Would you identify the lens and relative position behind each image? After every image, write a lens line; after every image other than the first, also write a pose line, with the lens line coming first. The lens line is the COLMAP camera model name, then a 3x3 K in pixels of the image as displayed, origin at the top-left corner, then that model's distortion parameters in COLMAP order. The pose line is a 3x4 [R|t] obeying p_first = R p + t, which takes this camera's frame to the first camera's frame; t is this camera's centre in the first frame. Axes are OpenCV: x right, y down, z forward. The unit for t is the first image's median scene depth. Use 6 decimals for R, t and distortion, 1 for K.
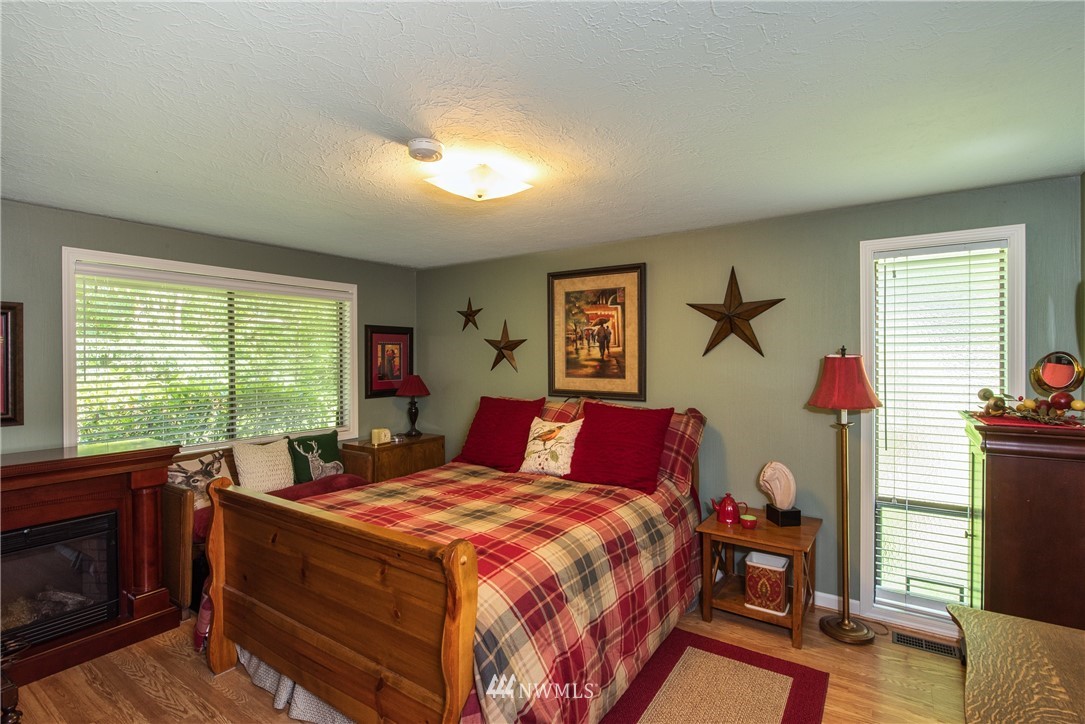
lens RADIAL K [[506.1, 0, 541.2], [0, 506.1, 362.1], [0, 0, 1]] dist [-0.000186, 0.000028]
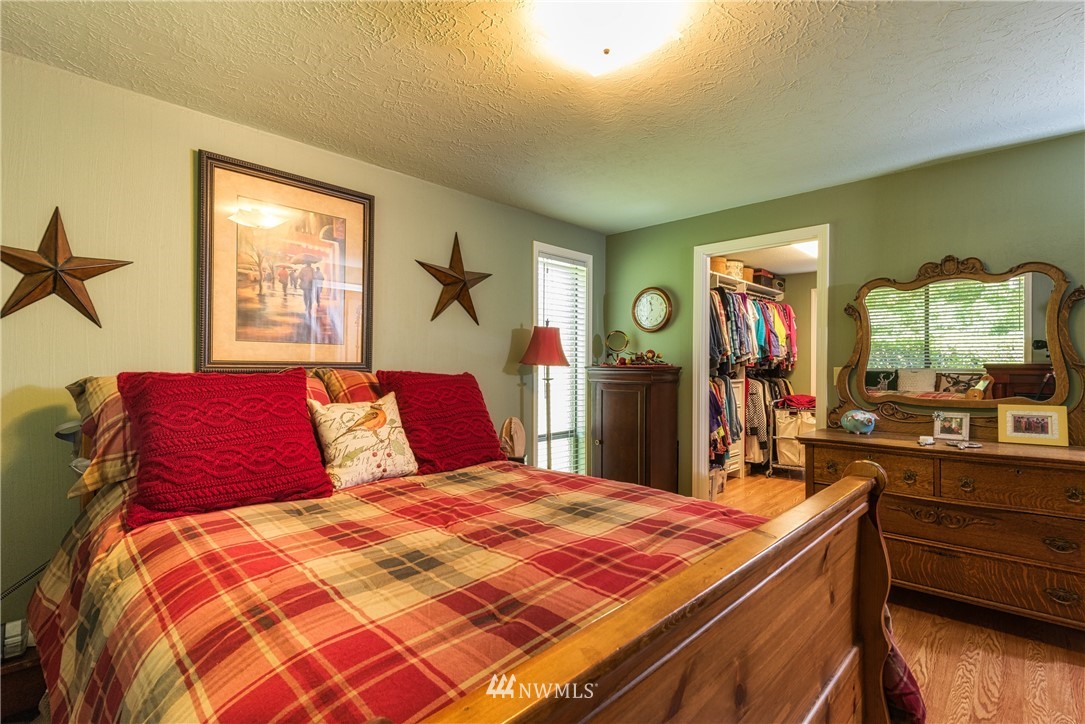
lens RADIAL K [[506.1, 0, 540.6], [0, 506.1, 360.2], [0, 0, 1]] dist [-0.000186, 0.000028]
pose [[0.183249, 0.021295, 0.982836, -0.549356], [0.013650, 0.999614, -0.024203, 0.085249], [-0.982972, 0.017850, 0.182888, 0.652056]]
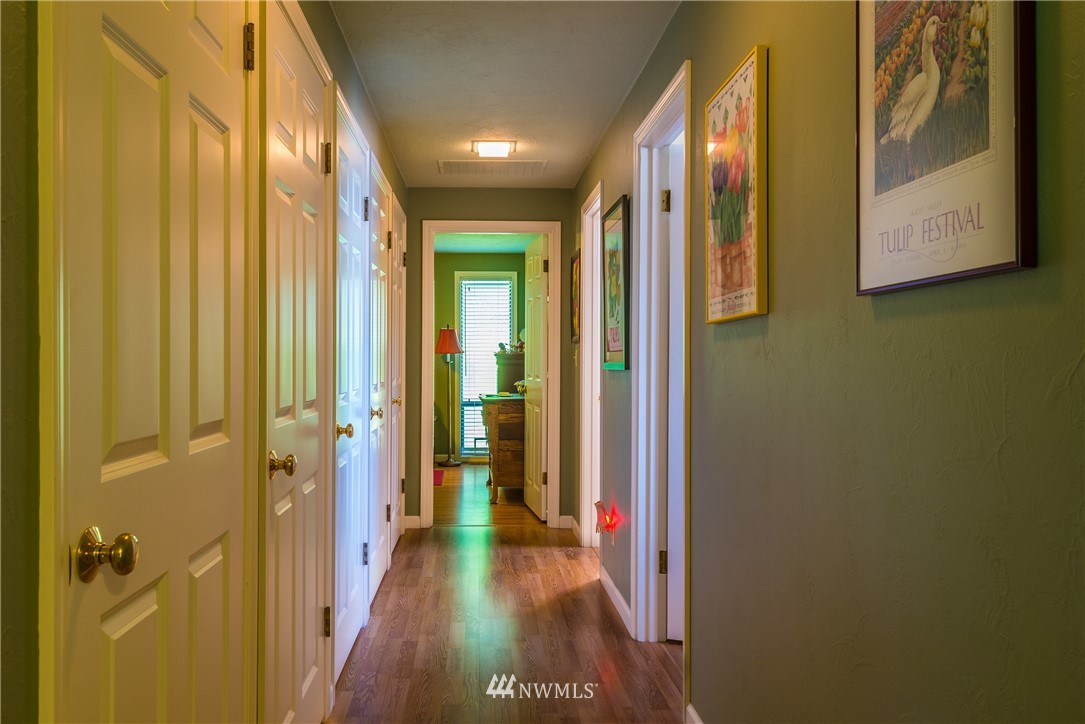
lens RADIAL K [[692.8, 0, 542.0], [0, 692.8, 360.1], [0, 0, 1]] dist [0.001106, 0.000012]
pose [[0.770590, 0.002446, 0.637326, -0.685299], [0.006159, 0.999917, -0.011285, 0.114313], [-0.637301, 0.012621, 0.770512, -1.072477]]
